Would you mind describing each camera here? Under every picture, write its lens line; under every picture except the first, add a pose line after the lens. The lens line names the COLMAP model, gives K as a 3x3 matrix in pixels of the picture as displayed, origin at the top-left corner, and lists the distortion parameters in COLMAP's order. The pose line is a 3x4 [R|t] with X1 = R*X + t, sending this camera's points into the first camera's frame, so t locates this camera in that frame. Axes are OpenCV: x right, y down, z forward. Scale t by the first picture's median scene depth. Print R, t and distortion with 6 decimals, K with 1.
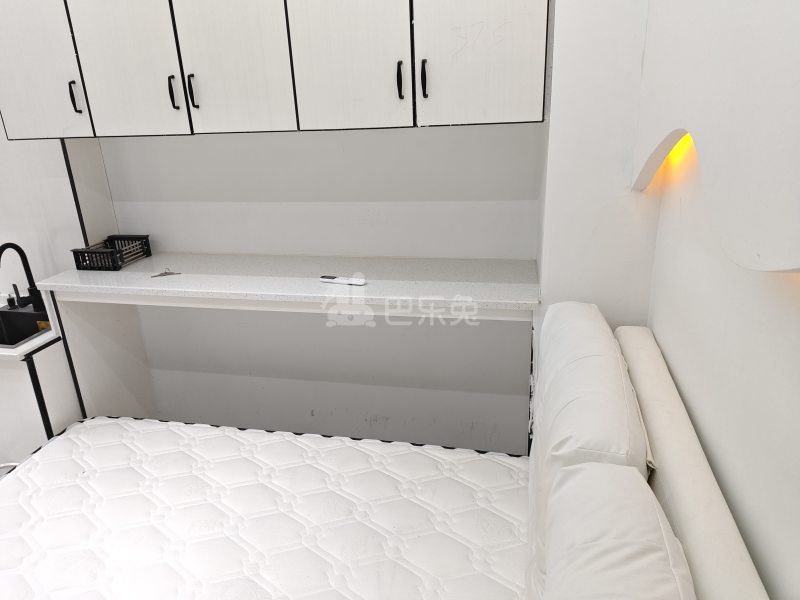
lens RADIAL K [[558.9, 0, 395.1], [0, 558.9, 288.0], [0, 0, 1]] dist [0.041335, -0.031298]
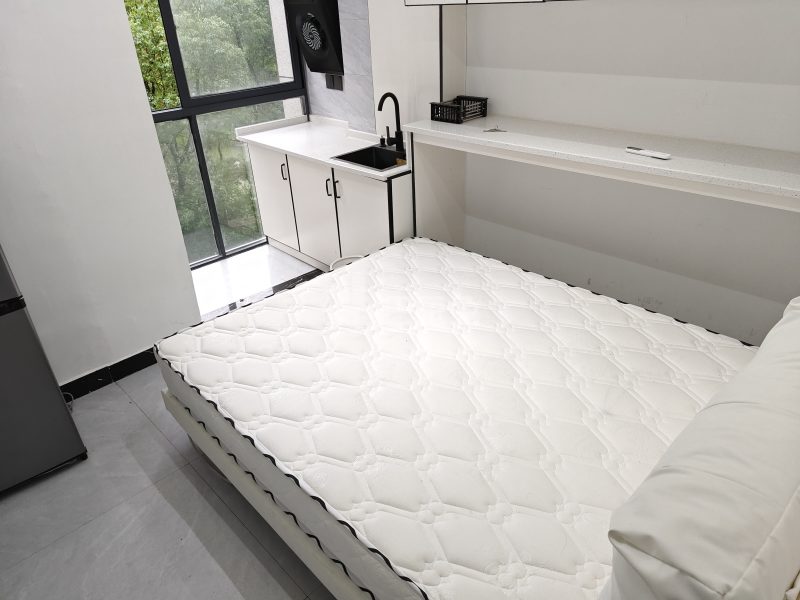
lens RADIAL K [[558.9, 0, 403.4], [0, 558.9, 292.2], [0, 0, 1]] dist [0.041335, -0.031298]
pose [[0.847983, 0.258194, -0.462883, 0.071685], [-0.176091, 0.960958, 0.213426, 0.088027], [0.499917, -0.099472, 0.860342, -0.163815]]
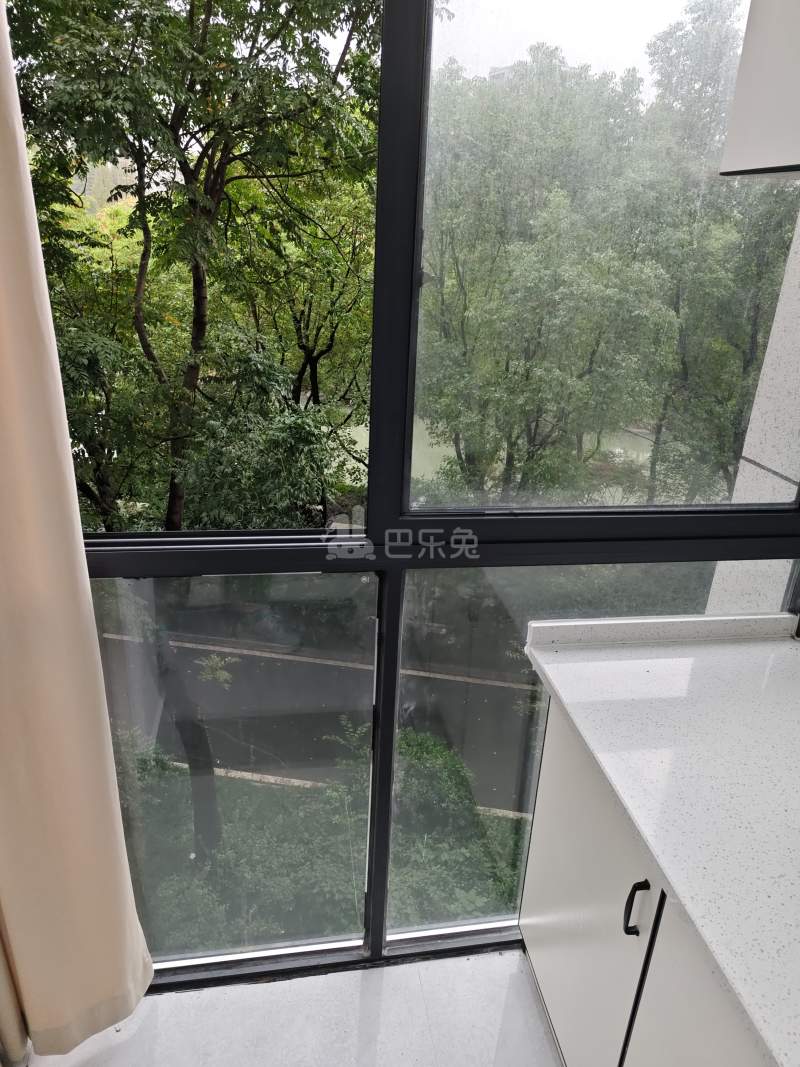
lens RADIAL K [[745.5, 0, 407.3], [0, 745.5, 529.5], [0, 0, 1]] dist [0.041335, -0.031298]
pose [[0.393673, 0.404342, -0.825548, -0.836076], [-0.377800, 0.889881, 0.255692, -0.144003], [0.838026, 0.211233, 0.503083, 0.683825]]
